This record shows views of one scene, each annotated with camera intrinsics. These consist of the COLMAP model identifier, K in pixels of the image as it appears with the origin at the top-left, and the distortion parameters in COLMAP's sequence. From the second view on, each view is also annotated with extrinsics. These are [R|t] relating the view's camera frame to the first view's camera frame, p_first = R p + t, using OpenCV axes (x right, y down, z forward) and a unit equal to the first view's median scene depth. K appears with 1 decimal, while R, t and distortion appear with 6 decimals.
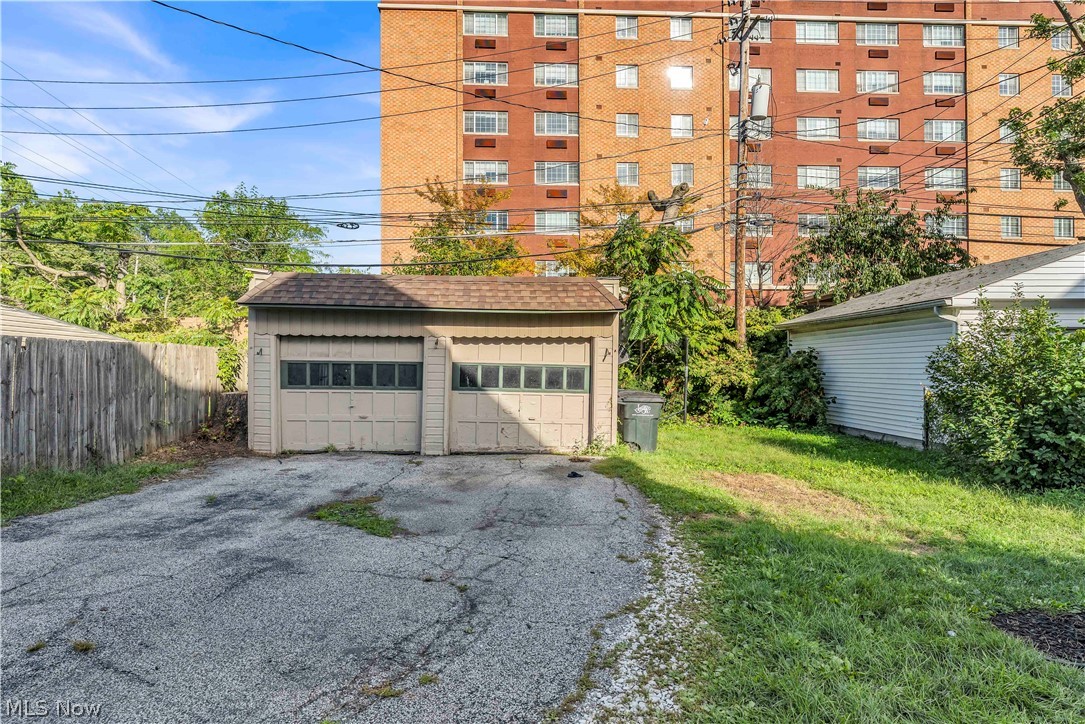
lens RADIAL K [[582.5, 0, 541.4], [0, 582.5, 363.5], [0, 0, 1]] dist [-0.000861, 0.000562]
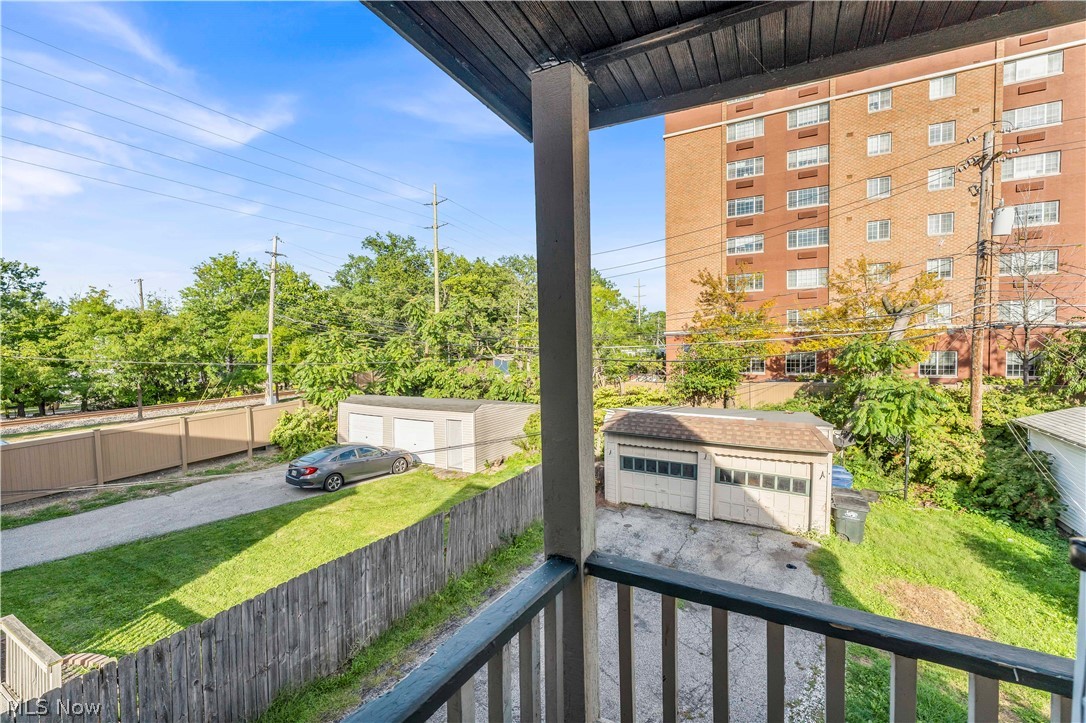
lens RADIAL K [[440.9, 0, 543.5], [0, 440.9, 362.4], [0, 0, 1]] dist [-0.002073, 0.000594]
pose [[0.861854, 0.008569, -0.507085, 0.045710], [0.018698, 0.998641, 0.048656, -0.268825], [0.506812, -0.051416, 0.860522, -0.246320]]
